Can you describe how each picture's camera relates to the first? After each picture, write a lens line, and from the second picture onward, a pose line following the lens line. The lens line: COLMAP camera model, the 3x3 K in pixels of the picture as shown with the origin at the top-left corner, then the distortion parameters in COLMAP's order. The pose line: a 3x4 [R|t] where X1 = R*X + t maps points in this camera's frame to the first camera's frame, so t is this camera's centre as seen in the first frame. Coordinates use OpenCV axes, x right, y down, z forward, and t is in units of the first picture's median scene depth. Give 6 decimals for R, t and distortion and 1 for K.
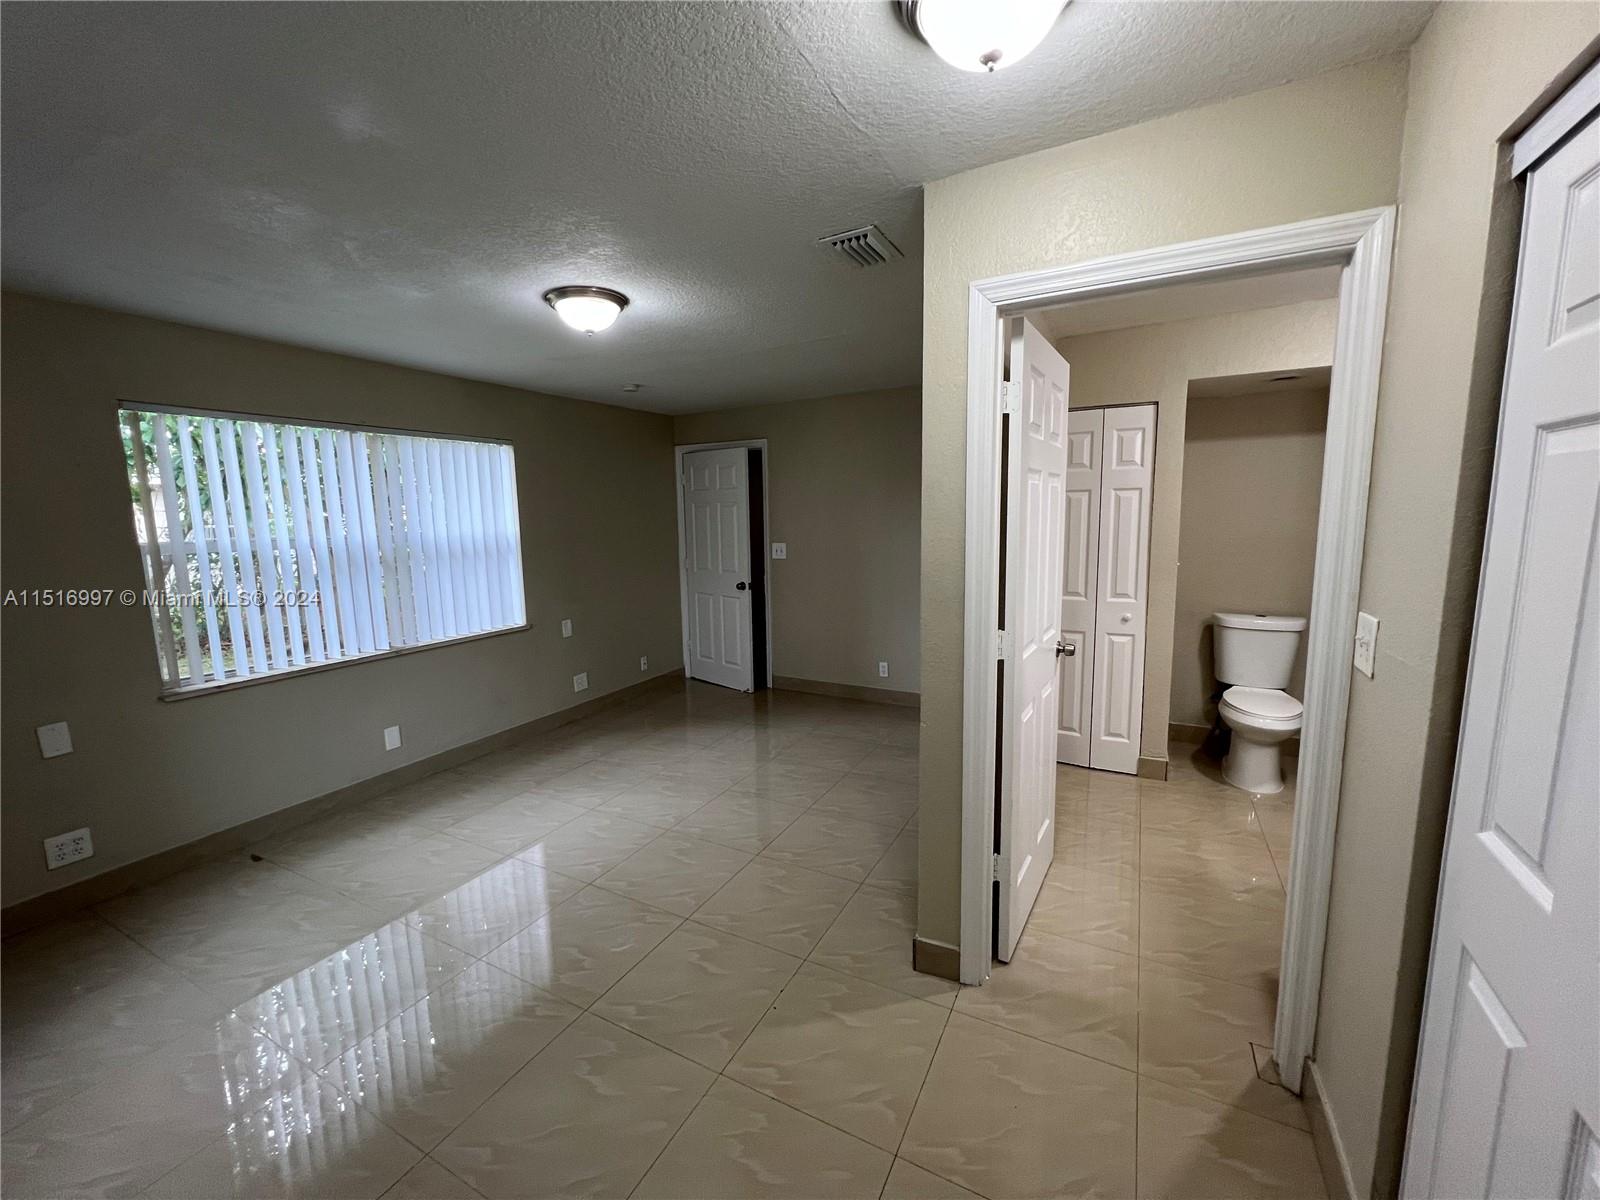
lens RADIAL K [[644.5, 0, 802.2], [0, 644.5, 599.2], [0, 0, 1]] dist [-0.001423, 0.000439]
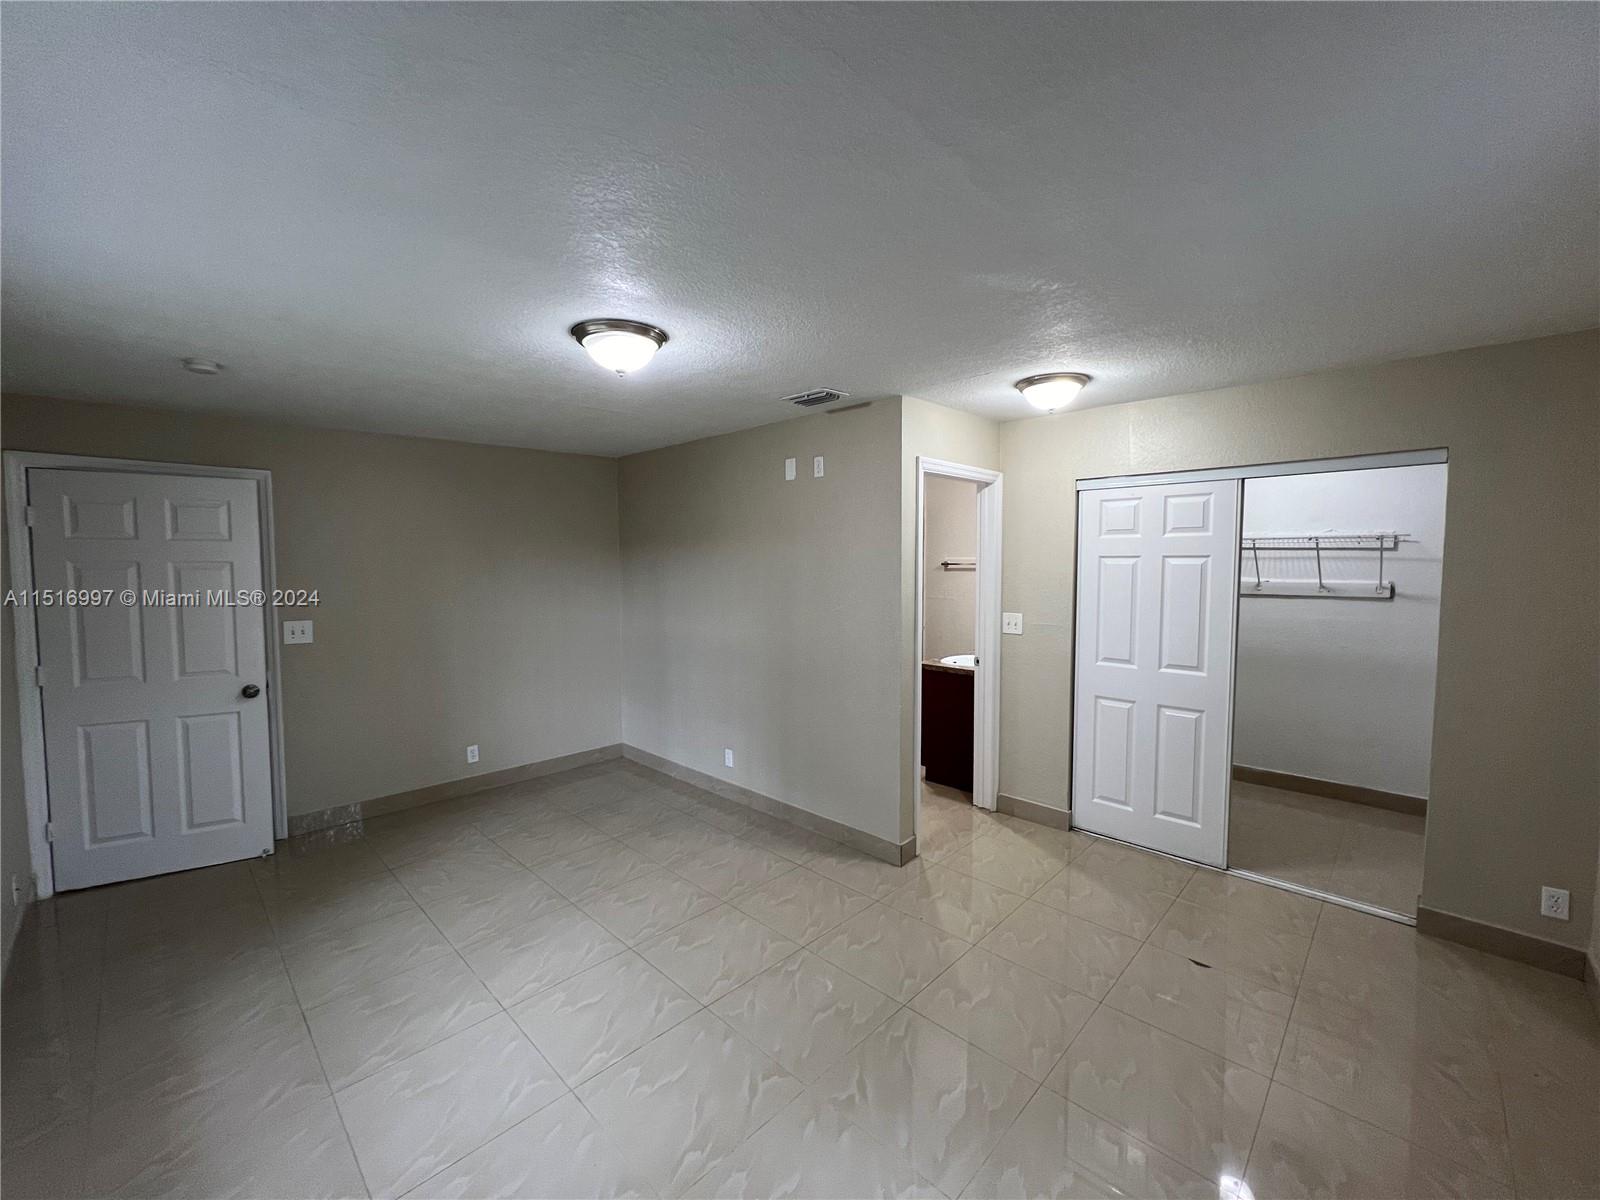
lens RADIAL K [[644.5, 0, 802.2], [0, 644.5, 599.2], [0, 0, 1]] dist [-0.001423, 0.000439]
pose [[0.280833, -0.040312, 0.958910, -1.041384], [0.128527, 0.991698, 0.004049, -0.082607], [-0.951112, 0.122108, 0.283683, 0.534184]]
